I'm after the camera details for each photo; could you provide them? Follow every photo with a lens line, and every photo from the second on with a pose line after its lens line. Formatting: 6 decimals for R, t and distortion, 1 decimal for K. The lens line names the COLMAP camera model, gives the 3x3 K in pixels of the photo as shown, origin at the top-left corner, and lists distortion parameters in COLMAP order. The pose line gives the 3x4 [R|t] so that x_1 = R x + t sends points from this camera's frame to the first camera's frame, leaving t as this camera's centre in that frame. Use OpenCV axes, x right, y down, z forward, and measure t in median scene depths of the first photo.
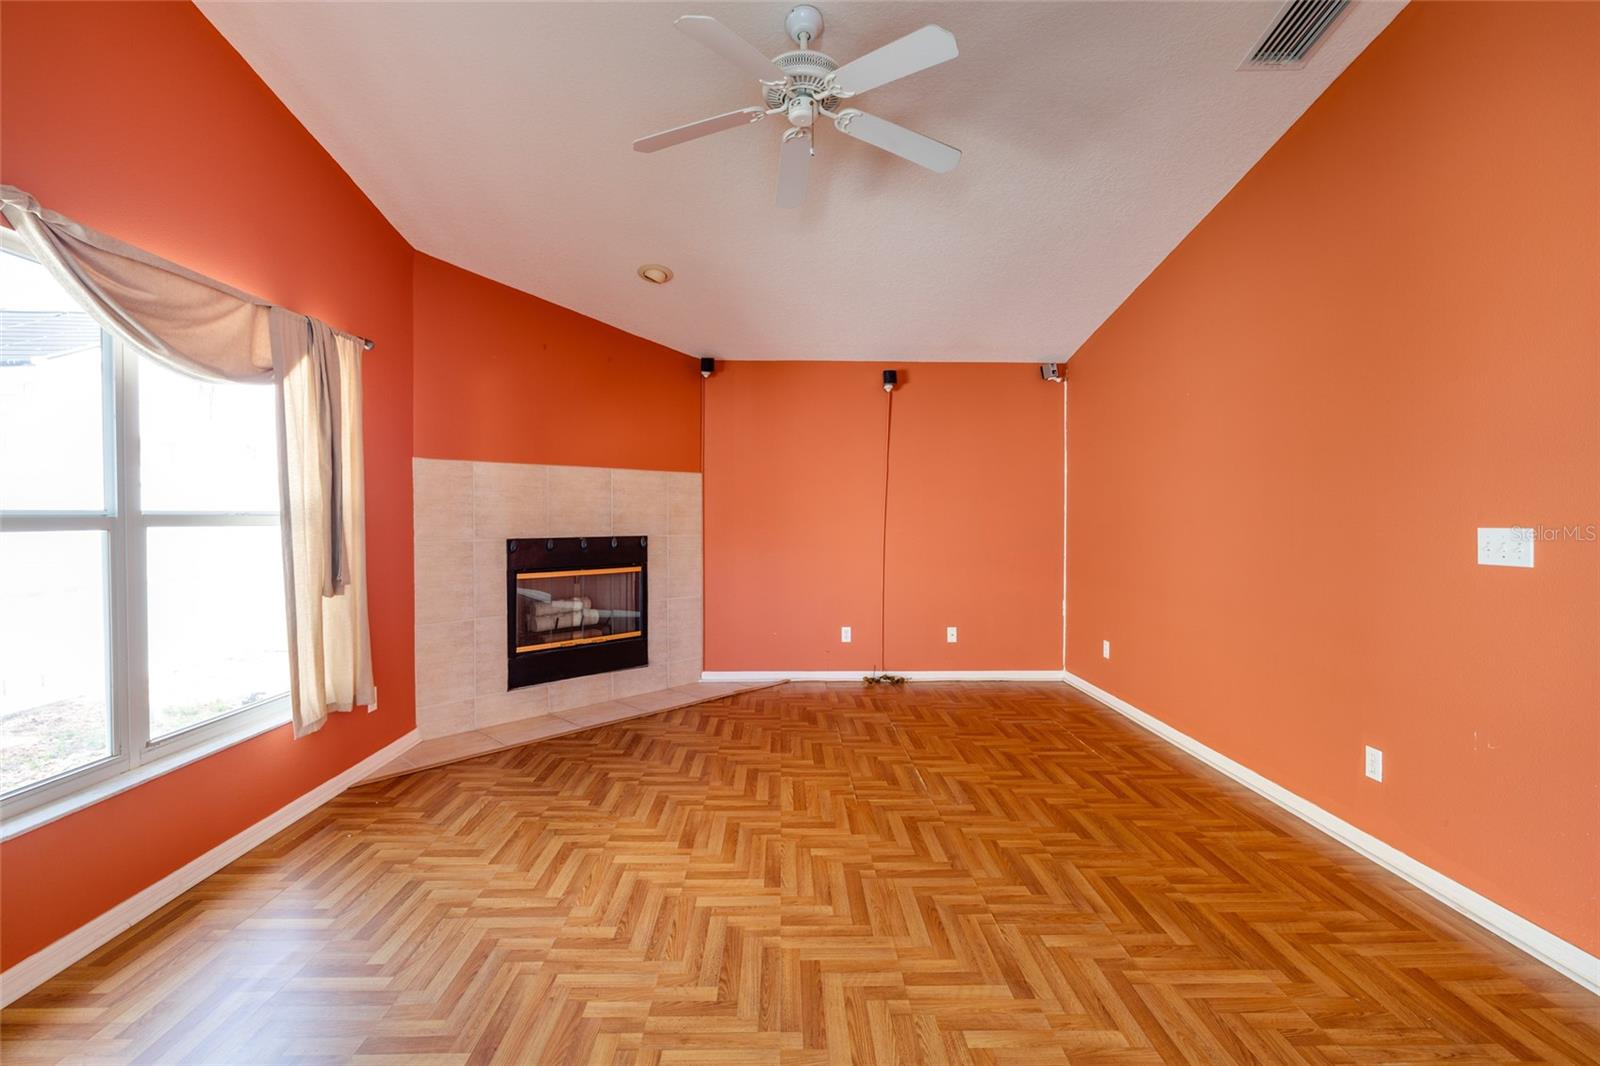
lens RADIAL K [[705.4, 0, 796.2], [0, 705.4, 523.5], [0, 0, 1]] dist [-0.006113, 0.000385]
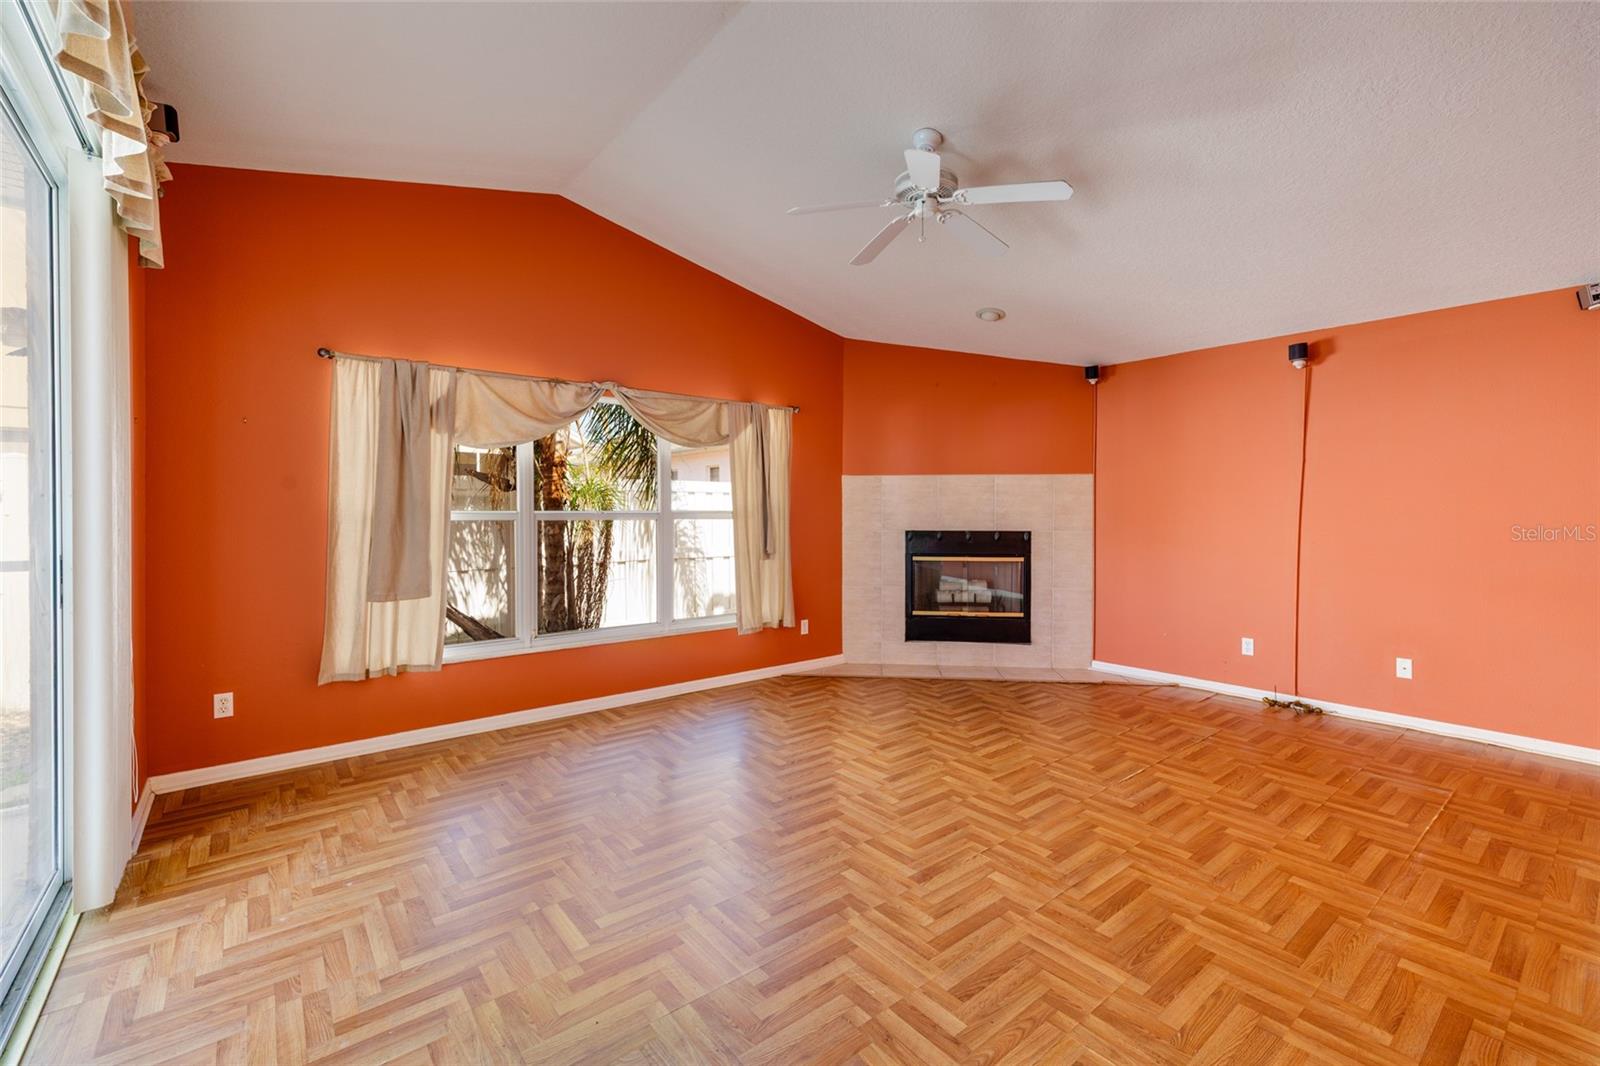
lens RADIAL K [[685.5, 0, 796.4], [0, 685.5, 522.6], [0, 0, 1]] dist [0.001993, 0.000380]
pose [[0.611218, 0.012381, -0.791366, 0.567948], [-0.009943, 0.999919, 0.007965, -0.002238], [0.791400, 0.003001, 0.611291, 0.017009]]
